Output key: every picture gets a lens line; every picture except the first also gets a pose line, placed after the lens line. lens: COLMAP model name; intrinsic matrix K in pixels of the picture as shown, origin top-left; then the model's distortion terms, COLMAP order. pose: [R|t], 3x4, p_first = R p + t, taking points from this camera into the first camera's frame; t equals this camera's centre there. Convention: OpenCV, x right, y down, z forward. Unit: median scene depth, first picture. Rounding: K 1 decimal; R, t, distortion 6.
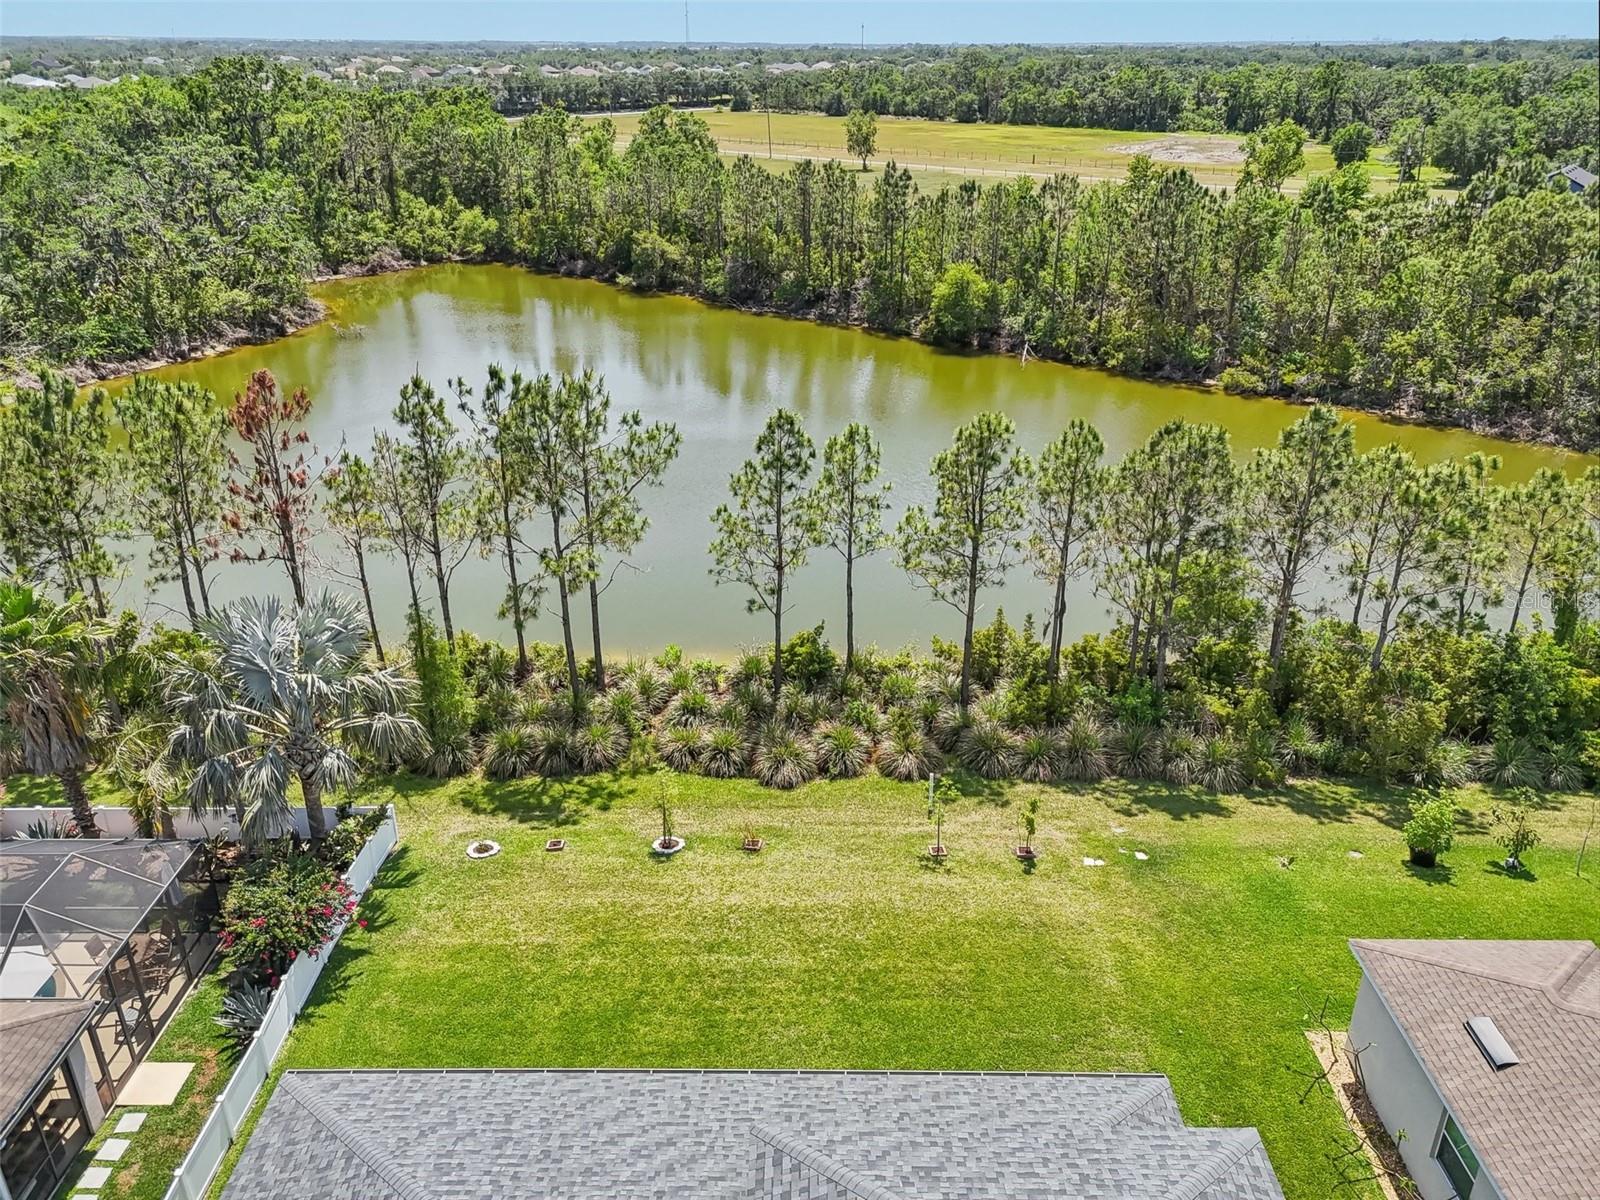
lens RADIAL K [[1189.6, 0, 786.0], [0, 1189.6, 599.8], [0, 0, 1]] dist [0.078567, -0.075075]
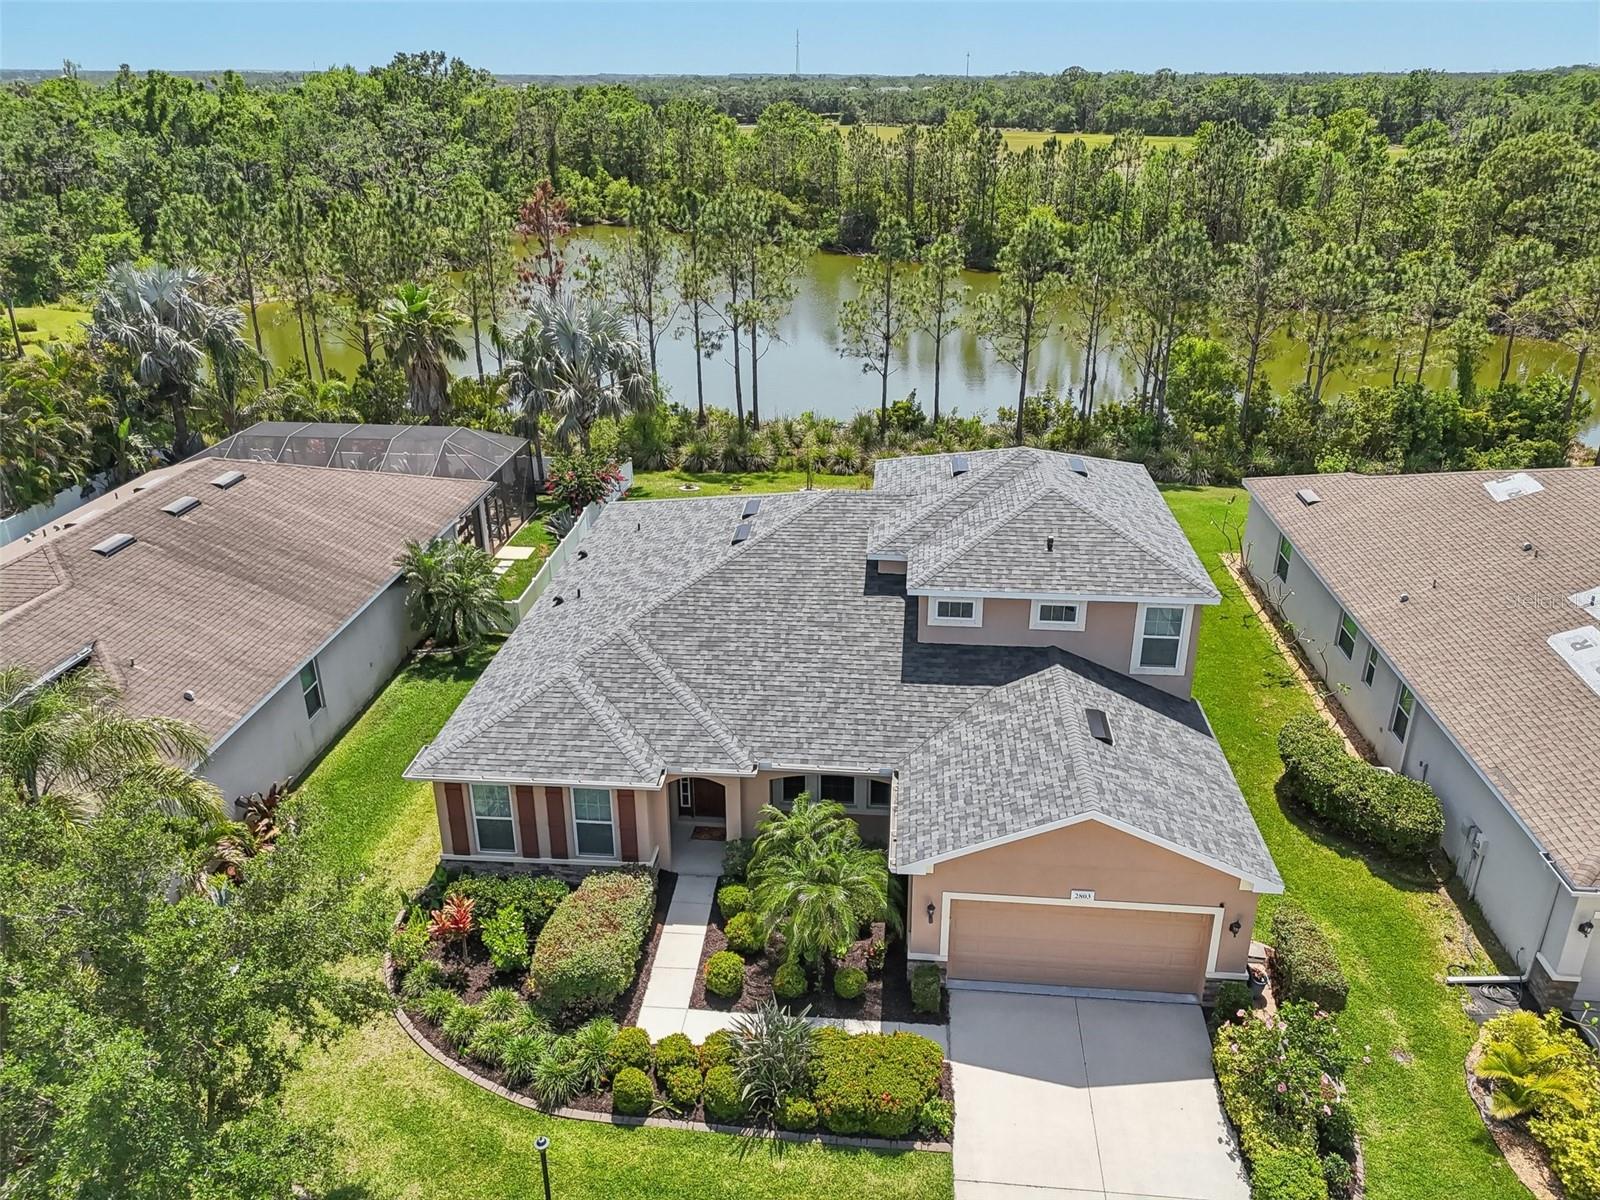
lens RADIAL K [[1186.6, 0, 800.0], [0, 1186.6, 600.0], [0, 0, 1]] dist [0.094335, -0.090511]
pose [[0.997553, 0.026990, -0.064487, -0.003799], [-0.028596, 0.999300, -0.024124, 0.126833], [0.063791, 0.025909, 0.997627, -0.161425]]
